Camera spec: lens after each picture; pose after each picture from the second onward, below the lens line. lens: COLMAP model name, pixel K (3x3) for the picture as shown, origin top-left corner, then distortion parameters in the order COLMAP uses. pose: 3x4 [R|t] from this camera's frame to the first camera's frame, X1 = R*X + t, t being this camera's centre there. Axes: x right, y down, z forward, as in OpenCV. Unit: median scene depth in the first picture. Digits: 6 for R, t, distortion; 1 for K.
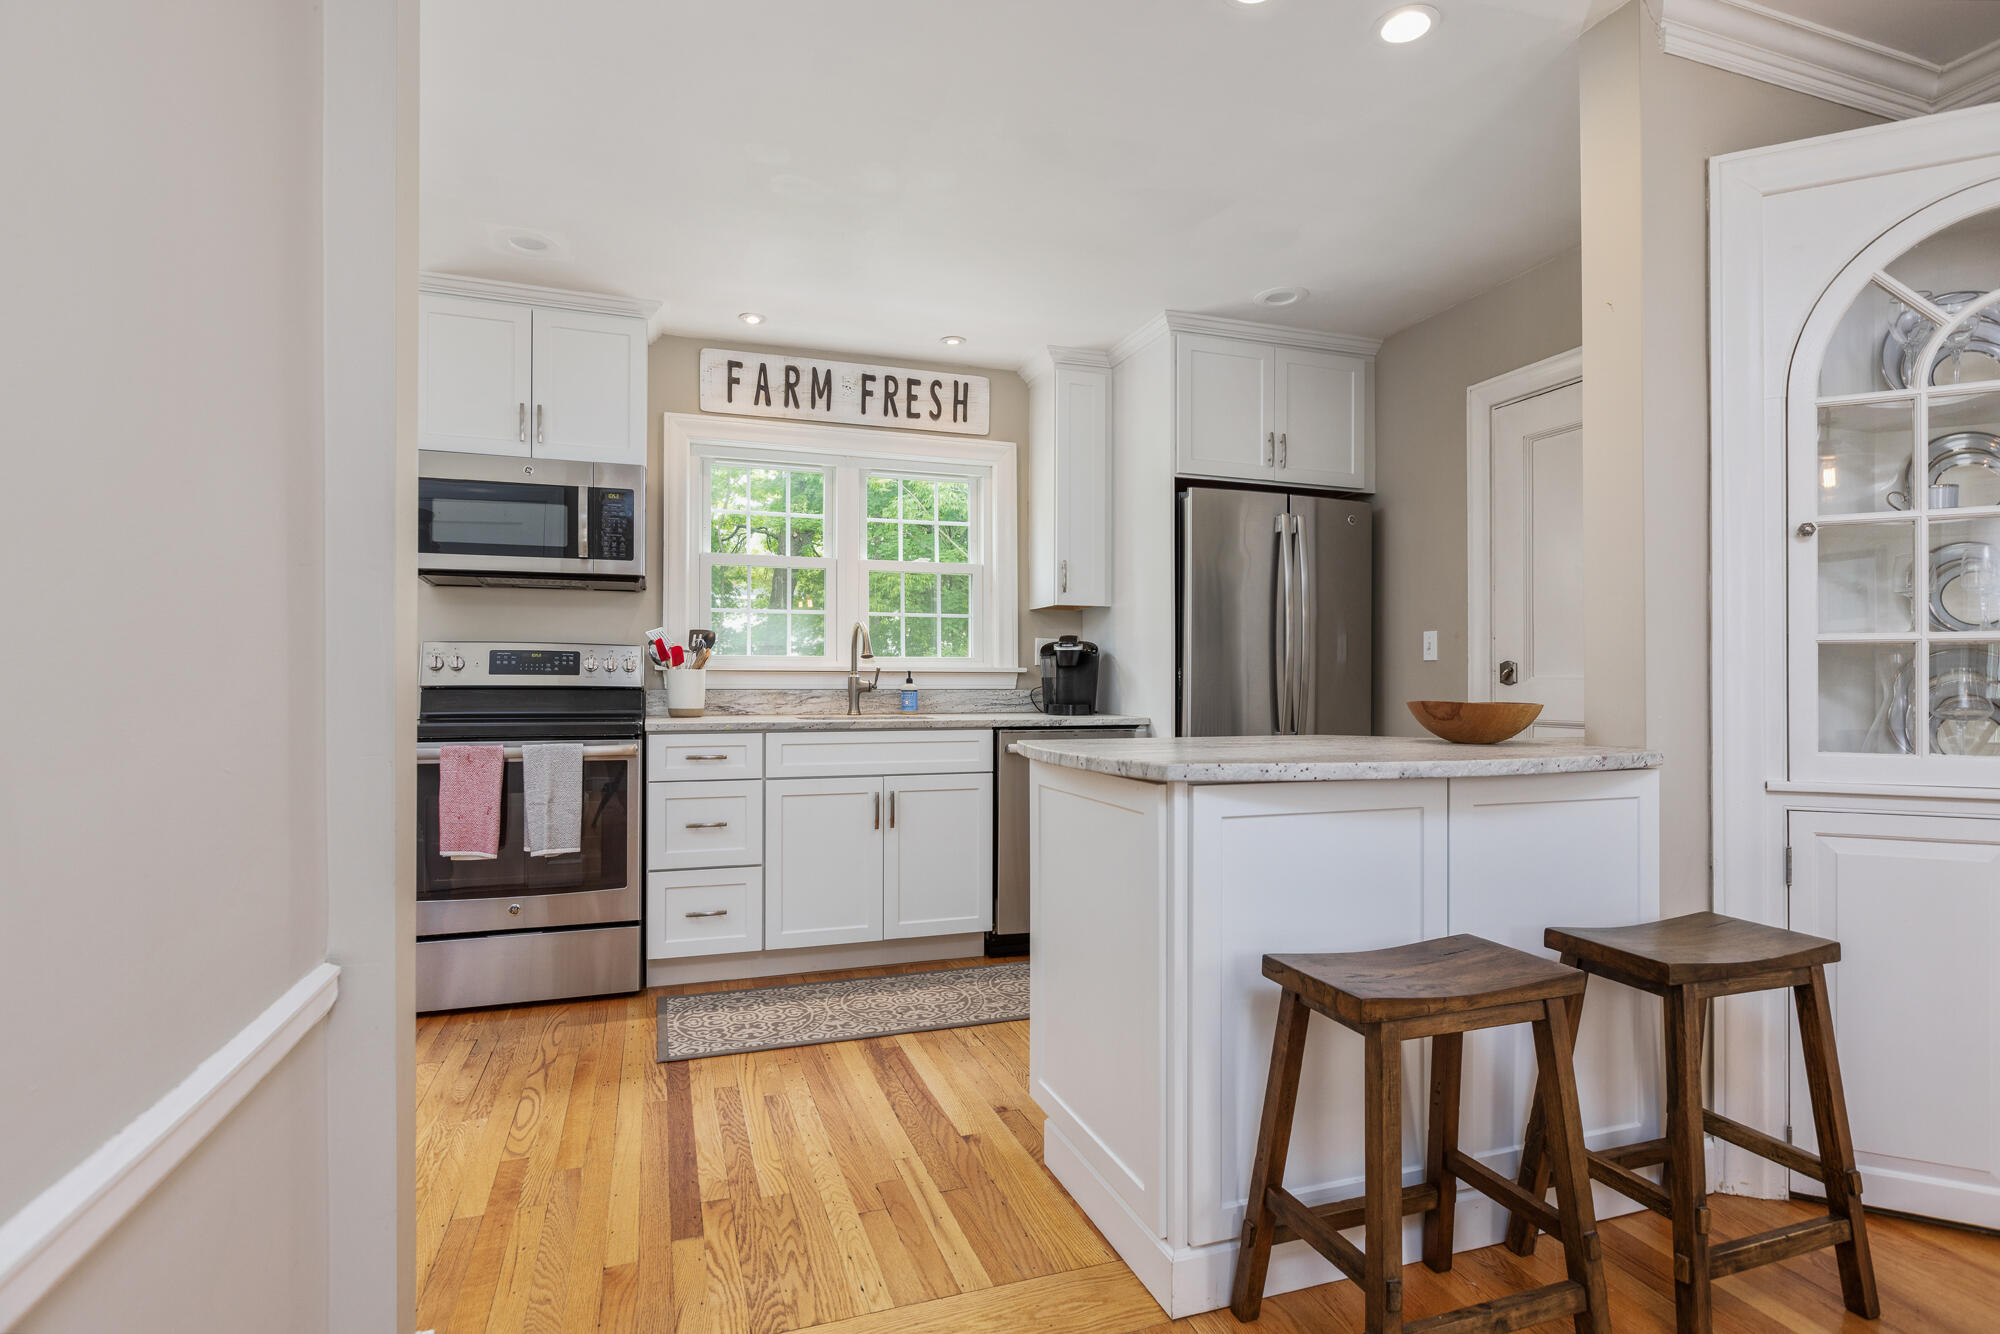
lens RADIAL K [[997.2, 0, 1000.0], [0, 997.2, 667.0], [0, 0, 1]] dist [0.000184, 0.000009]
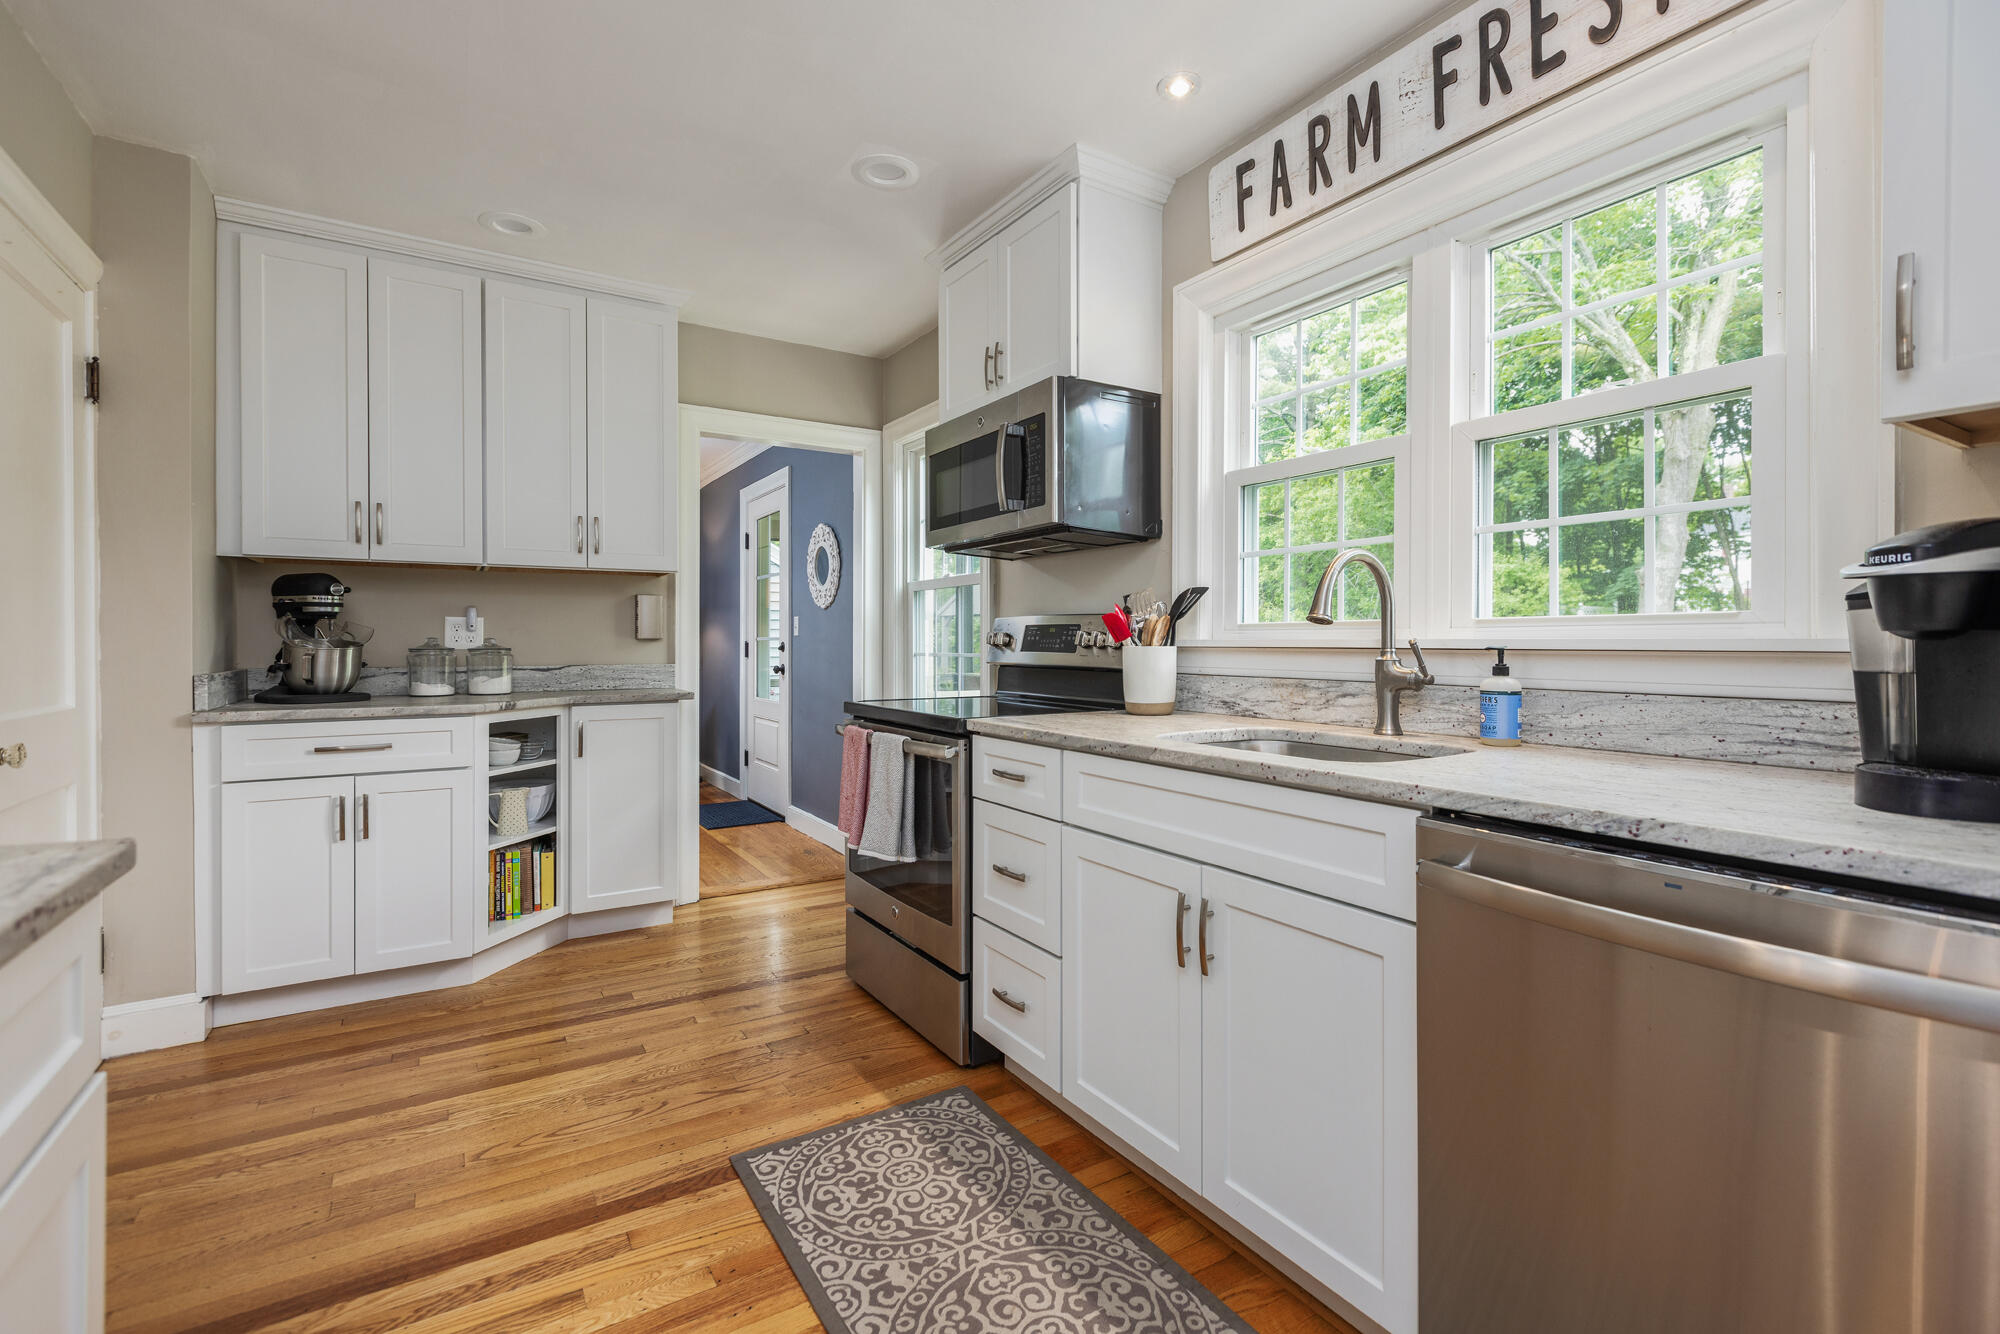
lens RADIAL K [[904.3, 0, 998.9], [0, 904.3, 640.4], [0, 0, 1]] dist [0.009443, -0.000013]
pose [[0.215644, -0.002932, -0.976468, 0.291210], [0.015413, 0.999881, 0.000401, -0.003400], [0.976350, -0.015137, 0.215664, 0.779981]]
